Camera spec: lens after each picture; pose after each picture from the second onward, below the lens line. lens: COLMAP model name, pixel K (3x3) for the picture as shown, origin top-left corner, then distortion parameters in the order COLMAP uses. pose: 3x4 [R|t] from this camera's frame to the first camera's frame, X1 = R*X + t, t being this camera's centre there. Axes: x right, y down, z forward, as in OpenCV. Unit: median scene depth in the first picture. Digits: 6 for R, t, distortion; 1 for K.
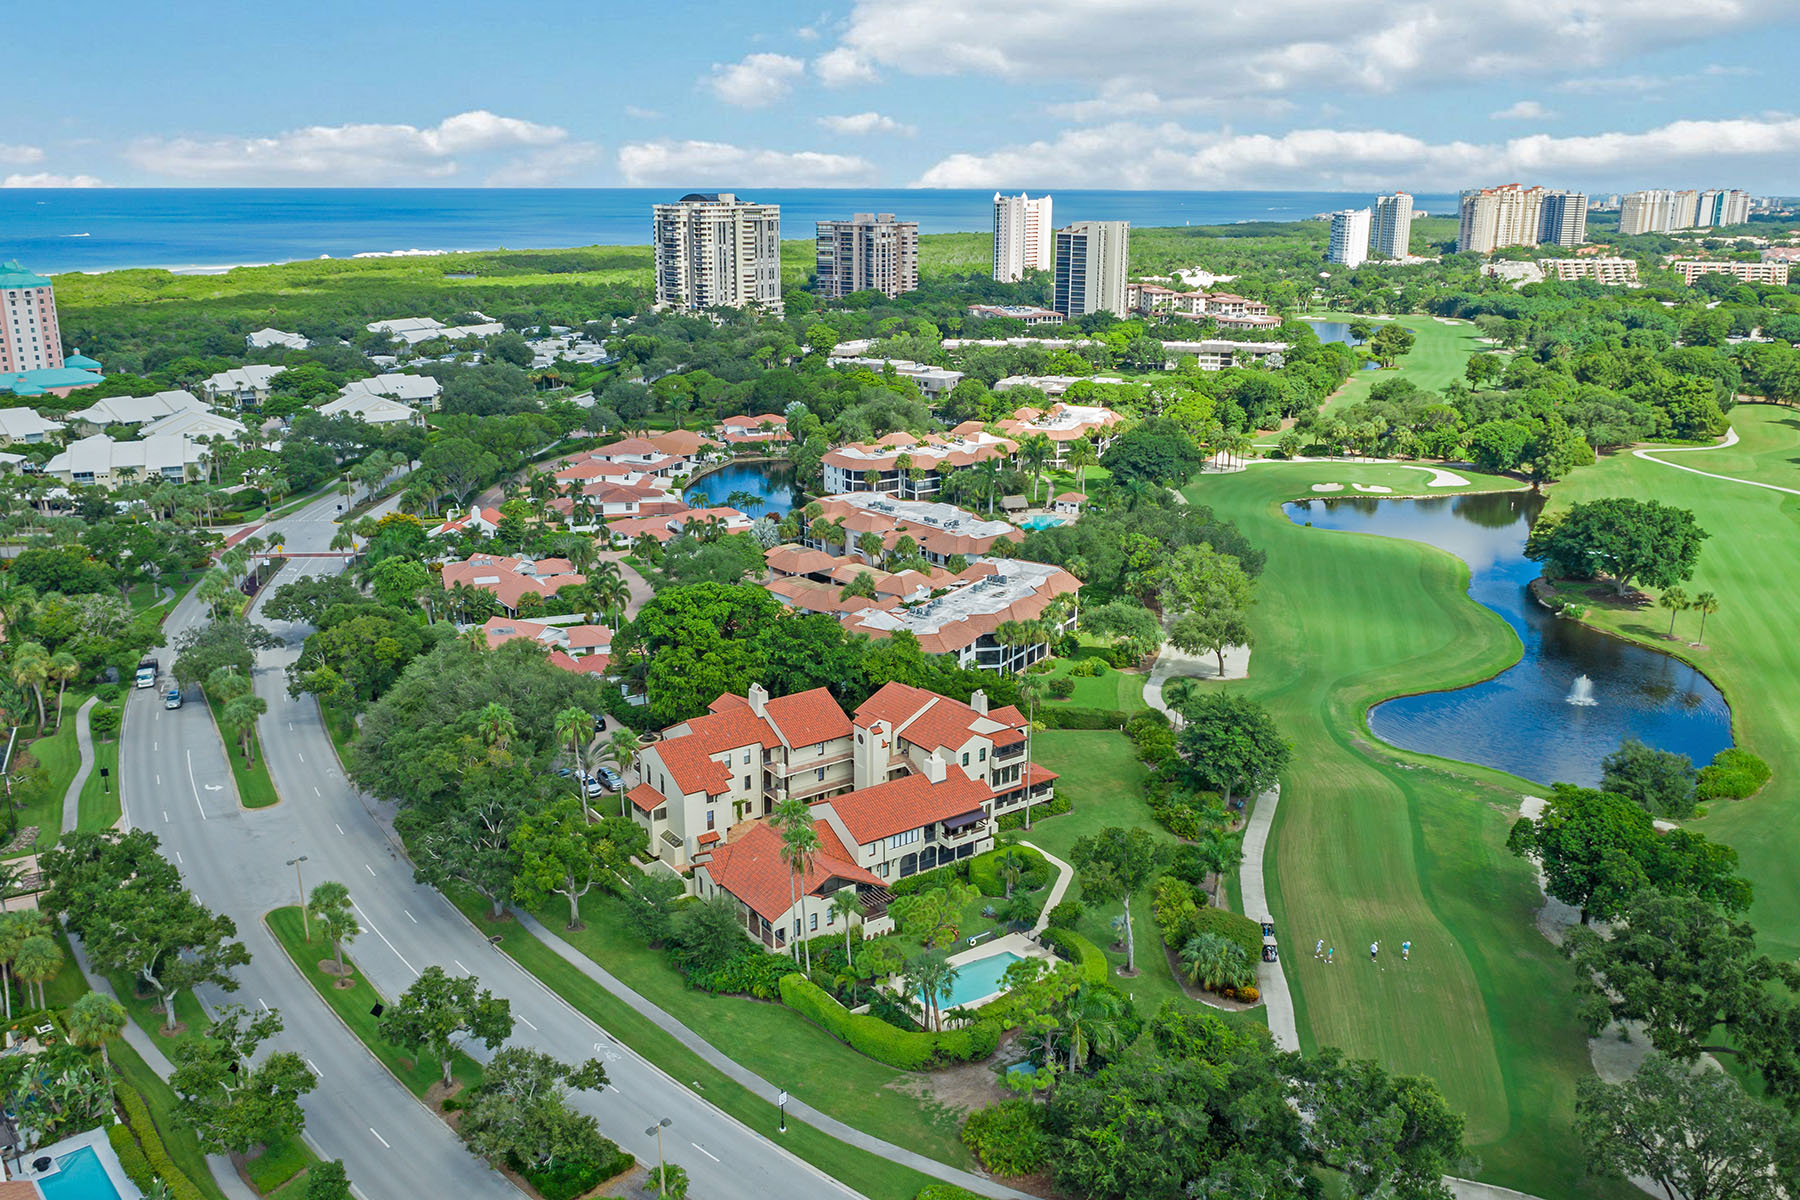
lens RADIAL K [[1442.3, 0, 900.0], [0, 1442.3, 600.0], [0, 0, 1]] dist [-0.033457, 0.021882]
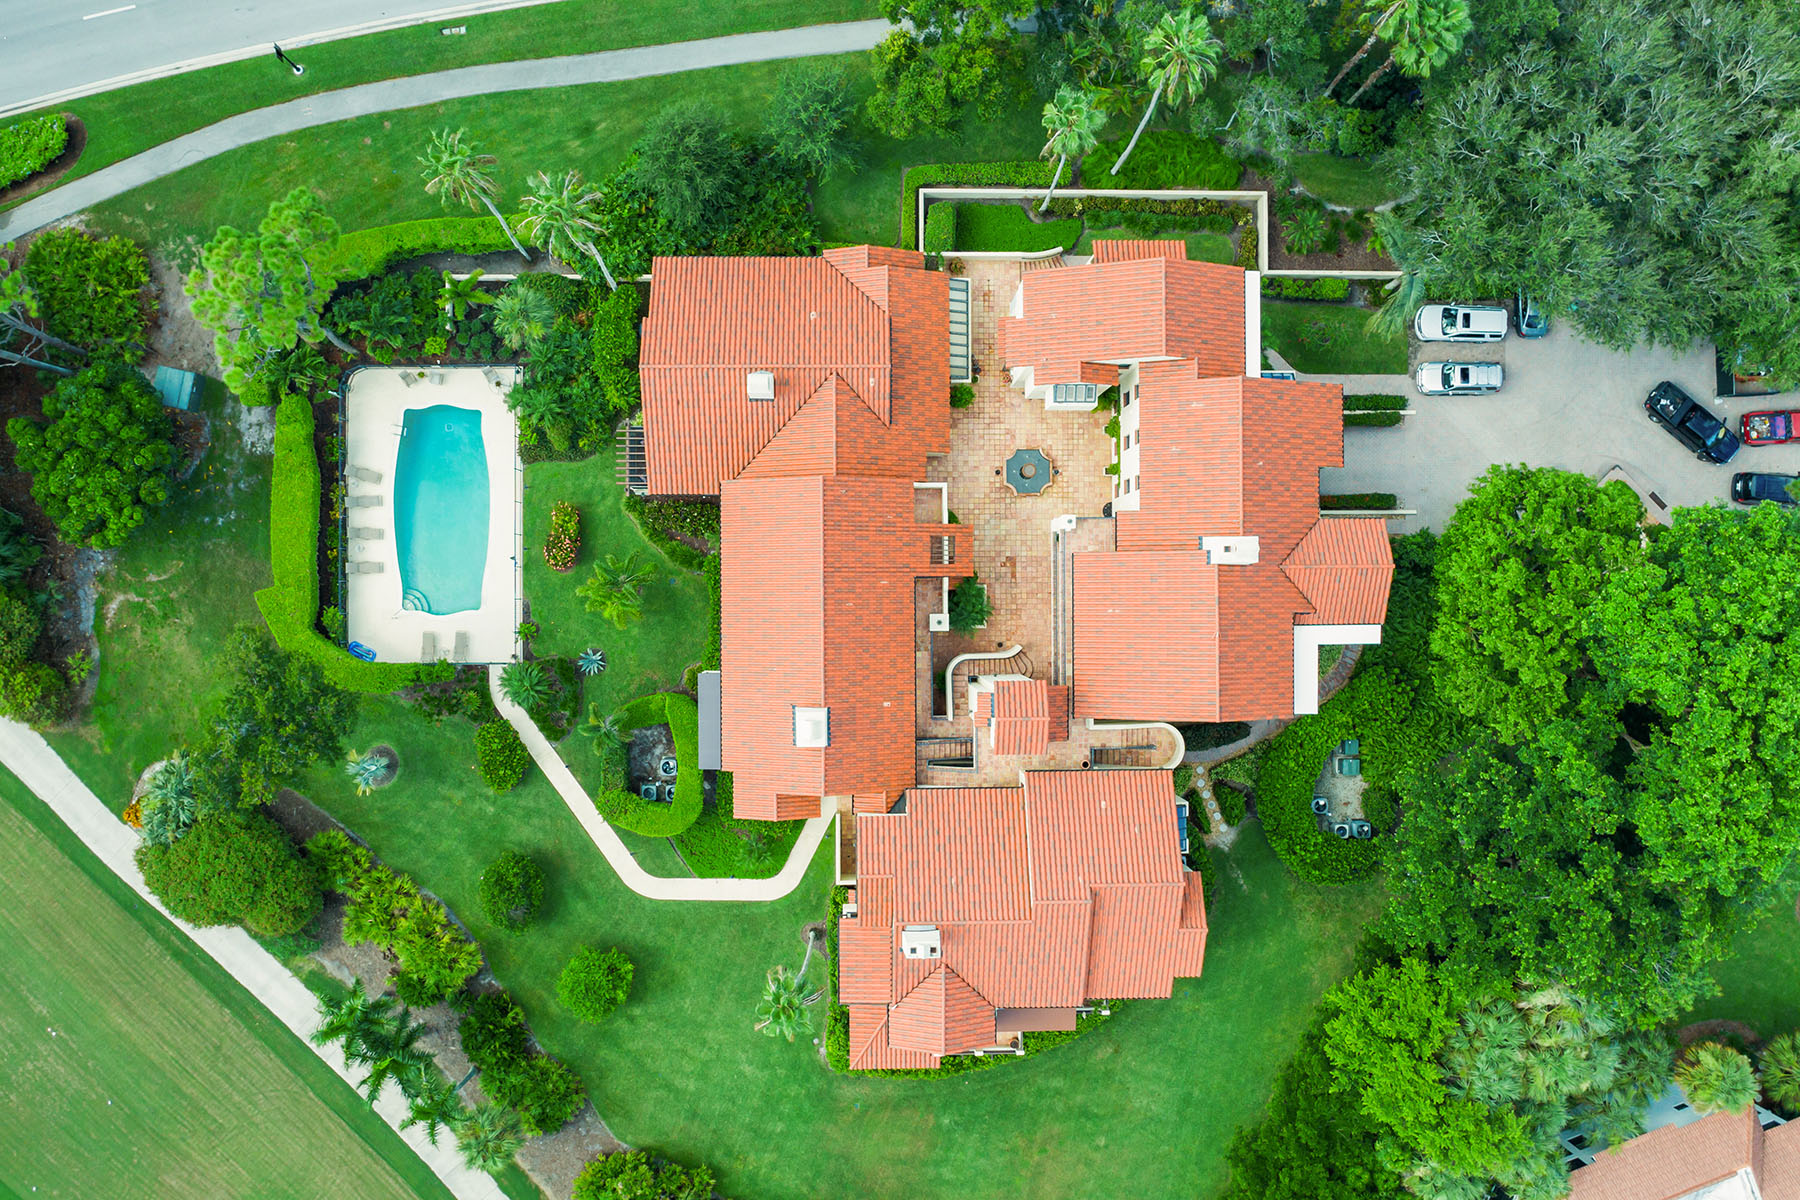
lens RADIAL K [[1442.3, 0, 900.0], [0, 1442.3, 600.0], [0, 0, 1]] dist [-0.033457, 0.021882]
pose [[-0.586441, 0.809731, -0.020540, -0.009173], [-0.257752, -0.162514, 0.952446, -0.164235], [0.767887, 0.563848, 0.304015, 0.401729]]
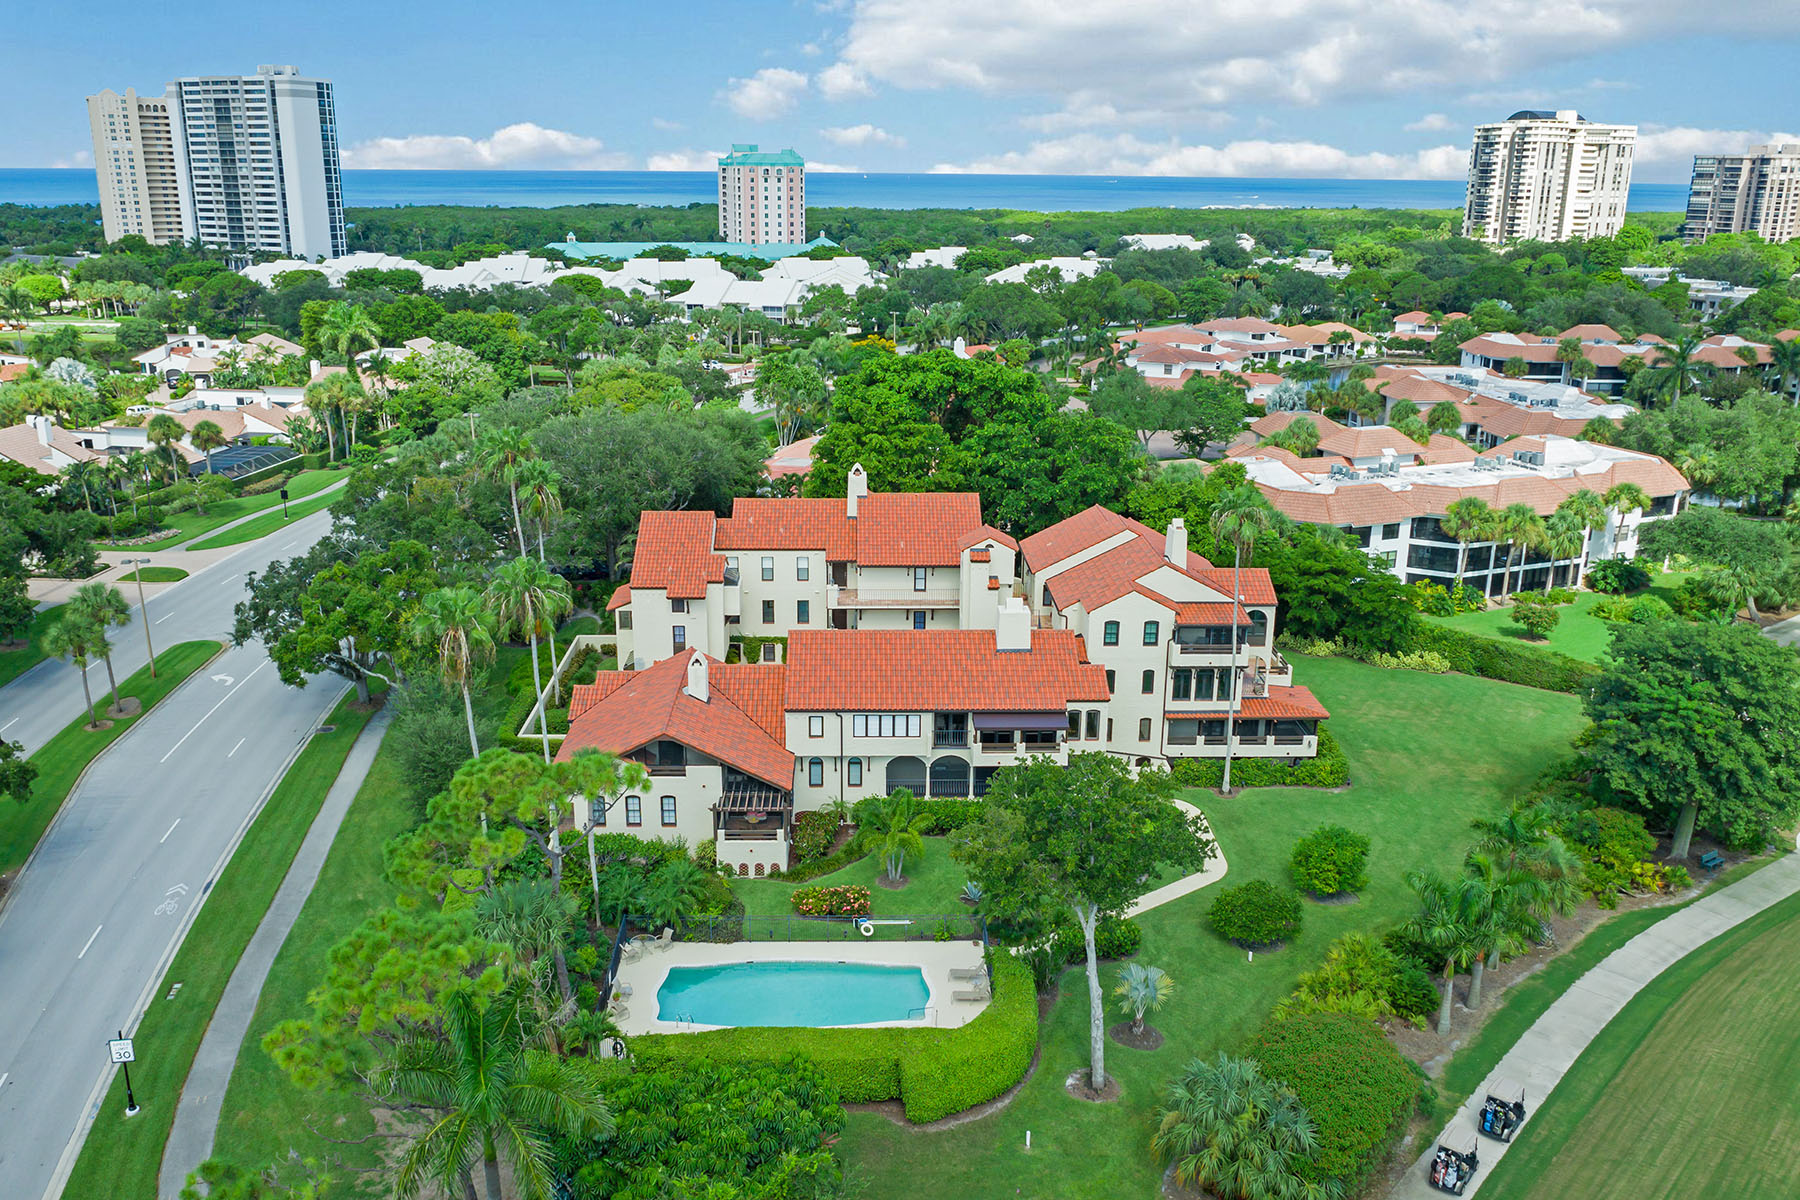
lens RADIAL K [[1442.3, 0, 900.0], [0, 1442.3, 600.0], [0, 0, 1]] dist [-0.033457, 0.021882]
pose [[0.824112, 0.164106, -0.542134, 0.134114], [-0.161789, 0.985436, 0.052355, 0.040600], [0.542830, 0.044565, 0.838660, 0.245003]]
